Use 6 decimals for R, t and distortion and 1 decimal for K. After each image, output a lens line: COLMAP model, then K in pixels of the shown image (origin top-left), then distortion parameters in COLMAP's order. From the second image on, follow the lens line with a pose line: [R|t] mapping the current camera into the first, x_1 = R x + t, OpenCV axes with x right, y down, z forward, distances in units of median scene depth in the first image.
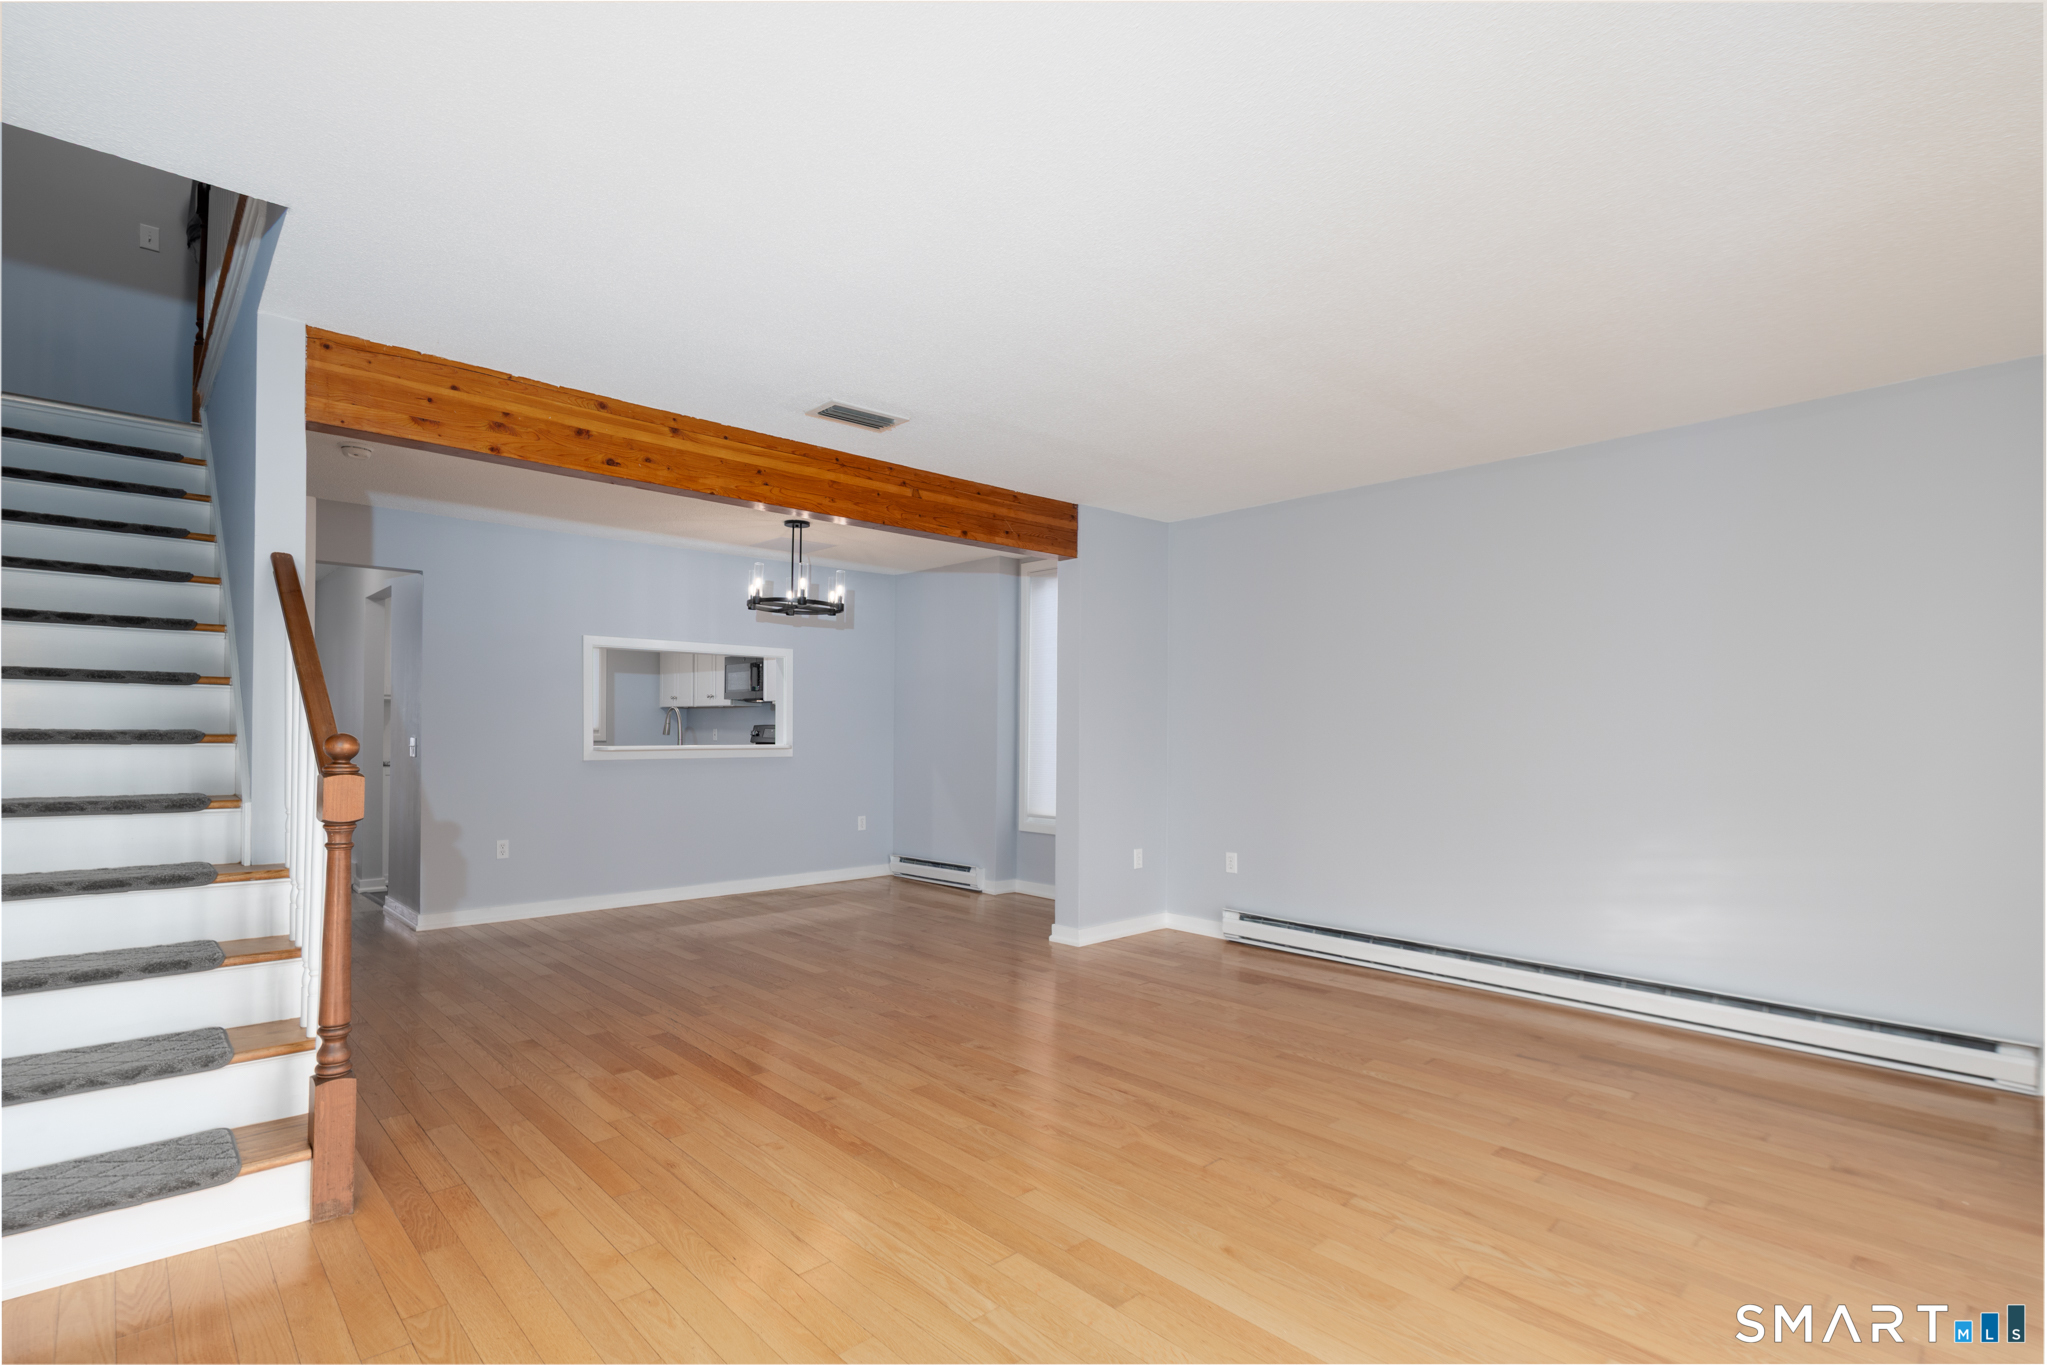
lens RADIAL K [[975.5, 0, 974.9], [0, 975.5, 719.4], [0, 0, 1]] dist [-0.003070, -0.000149]
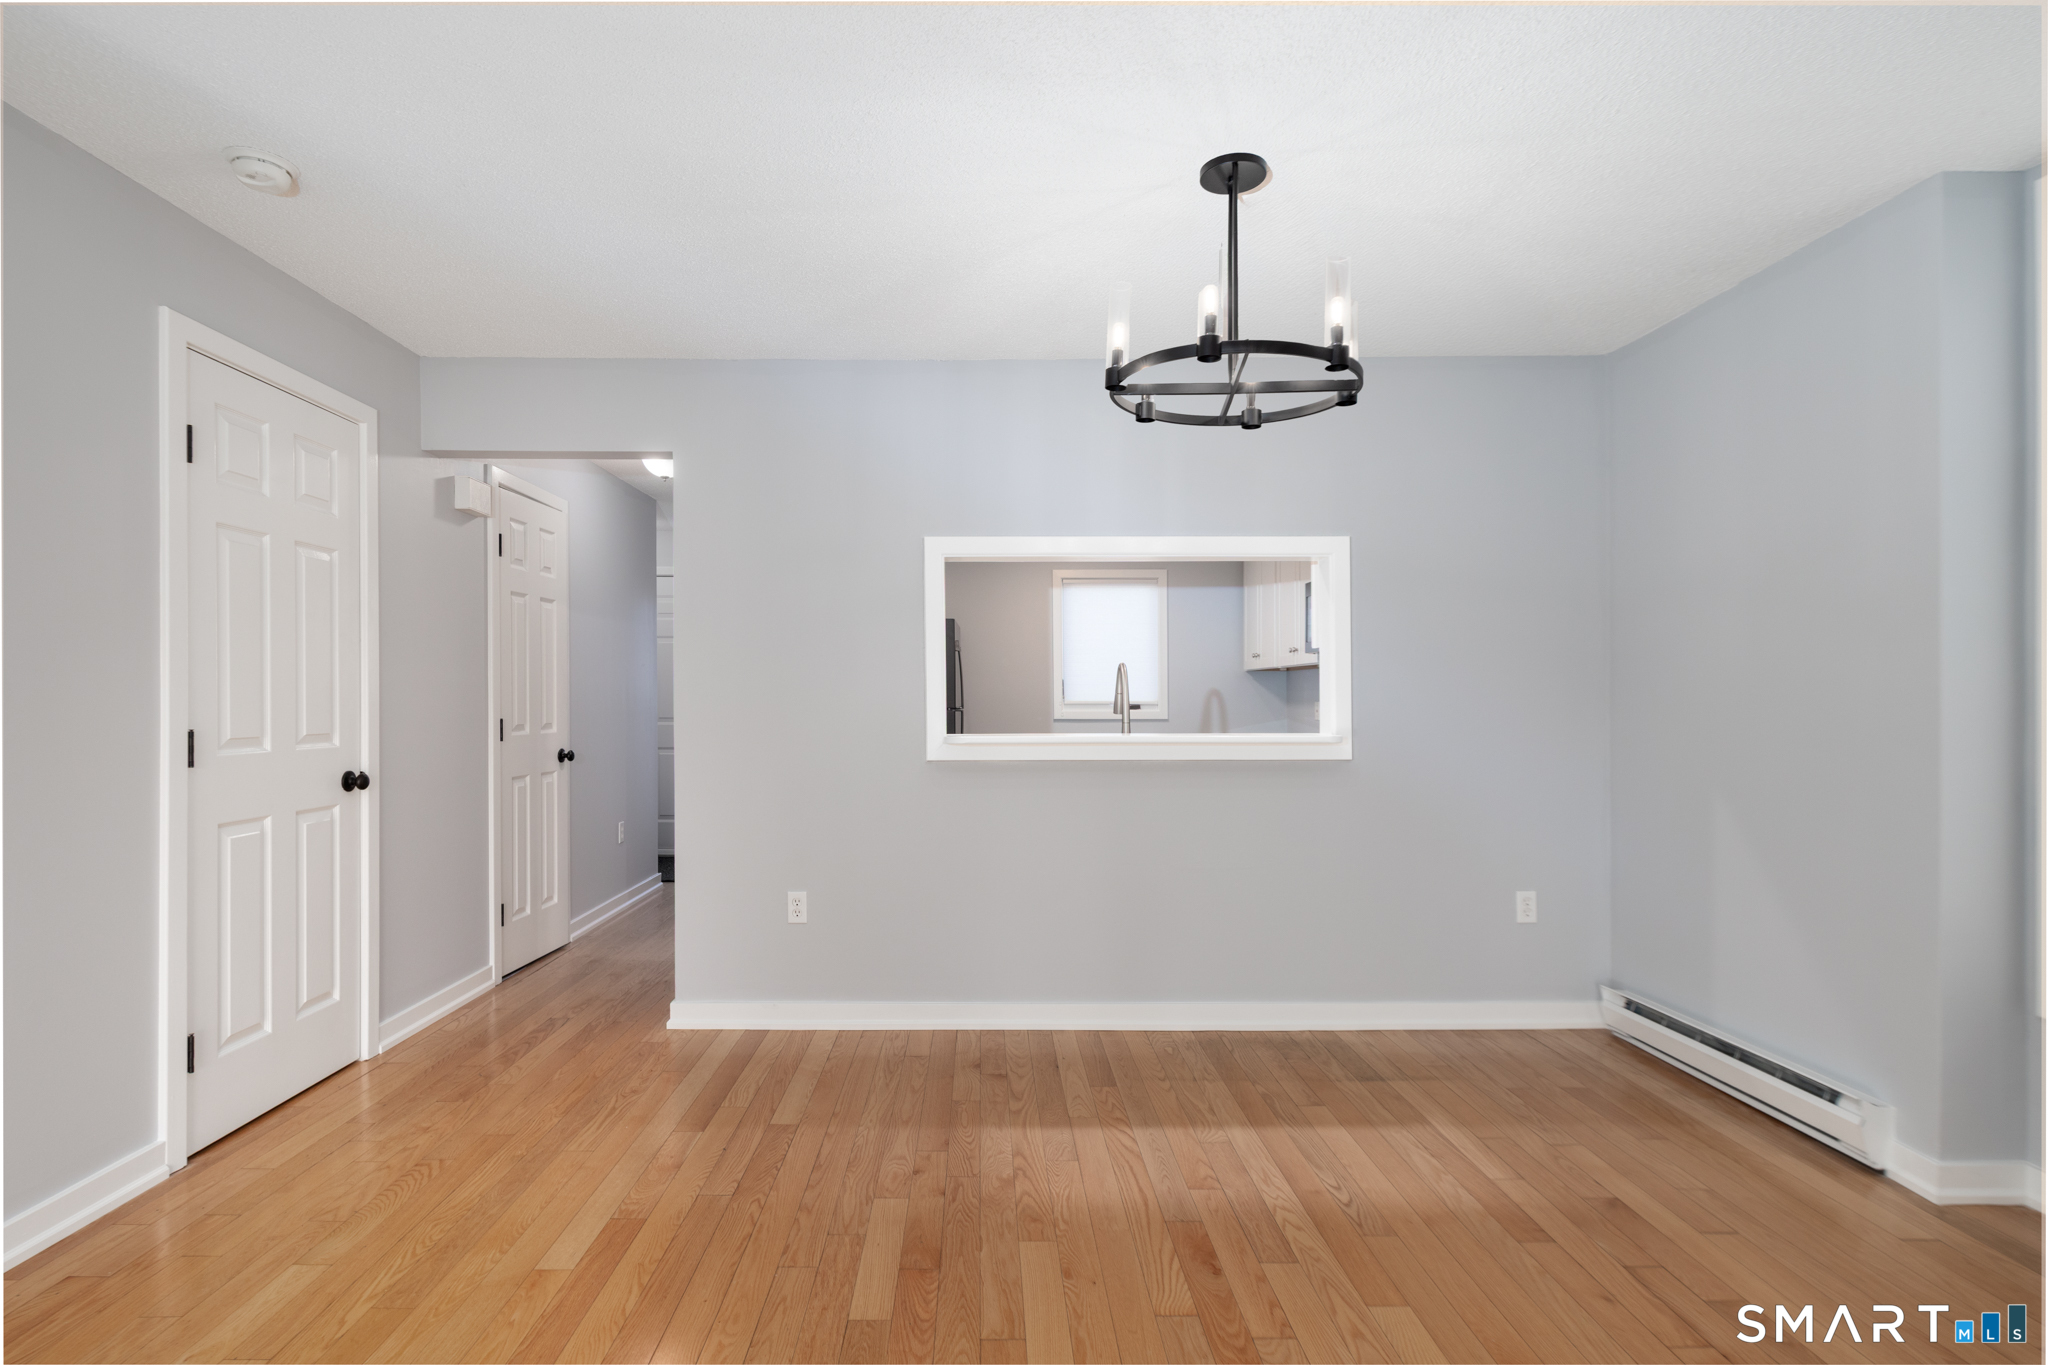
lens RADIAL K [[976.0, 0, 975.4], [0, 976.0, 719.5], [0, 0, 1]] dist [-0.003070, -0.000149]
pose [[0.746059, 0.006926, -0.665844, -0.008546], [0.011565, 0.999660, 0.023357, 0.008561], [0.665779, -0.025126, 0.745725, 0.940111]]
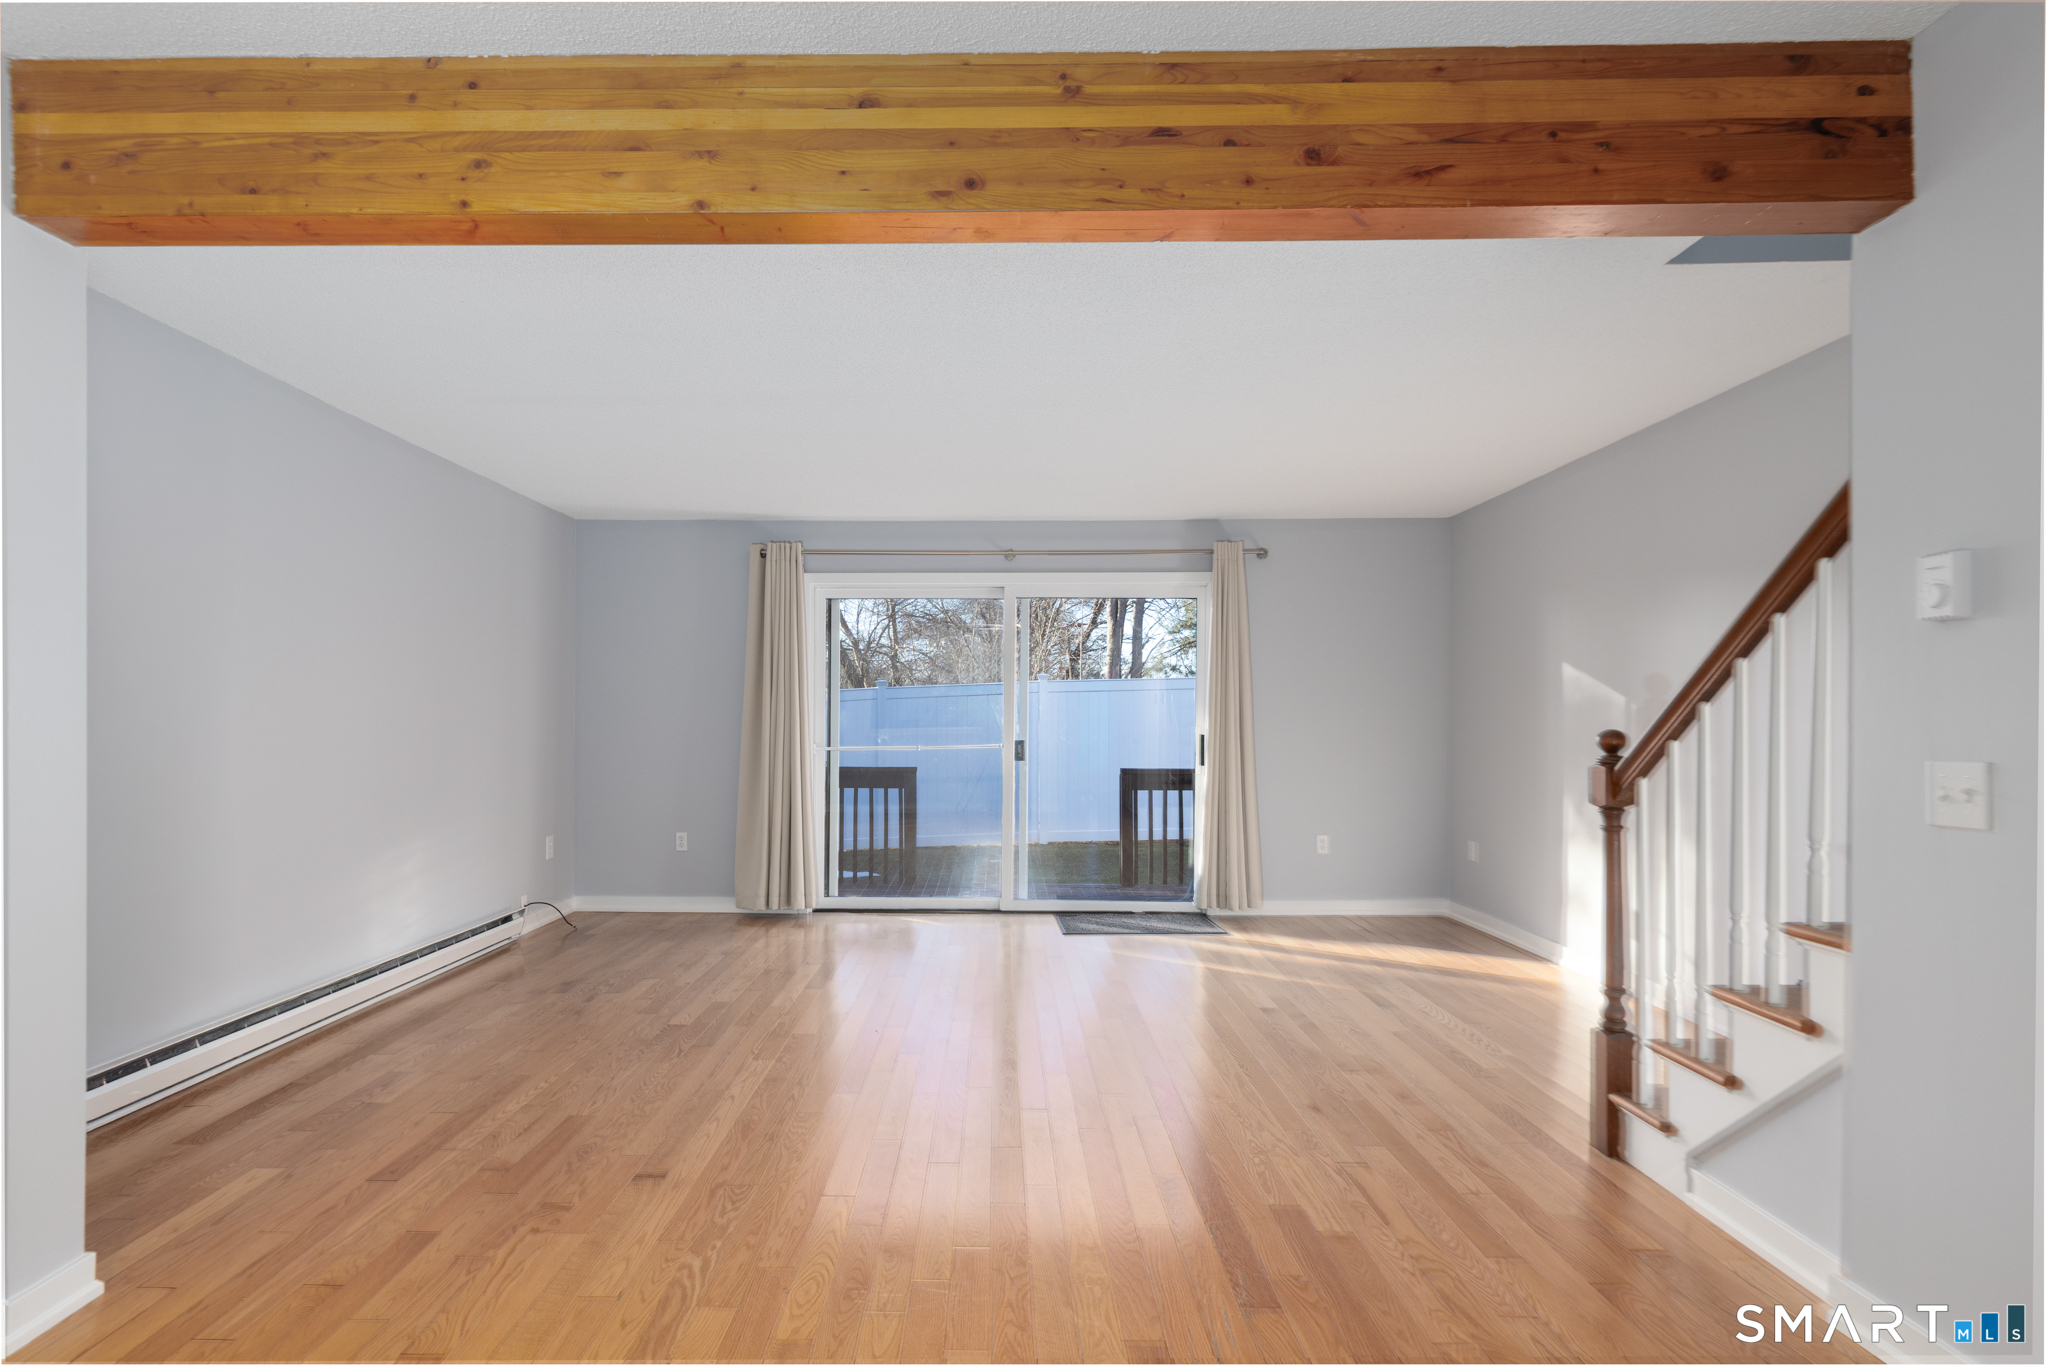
lens RADIAL K [[975.5, 0, 974.9], [0, 975.5, 719.4], [0, 0, 1]] dist [-0.003070, -0.000149]
pose [[-0.721318, -0.001376, 0.692602, -0.540861], [-0.018113, 0.999693, -0.016878, 0.016283], [-0.692367, -0.024719, -0.721122, 1.395170]]
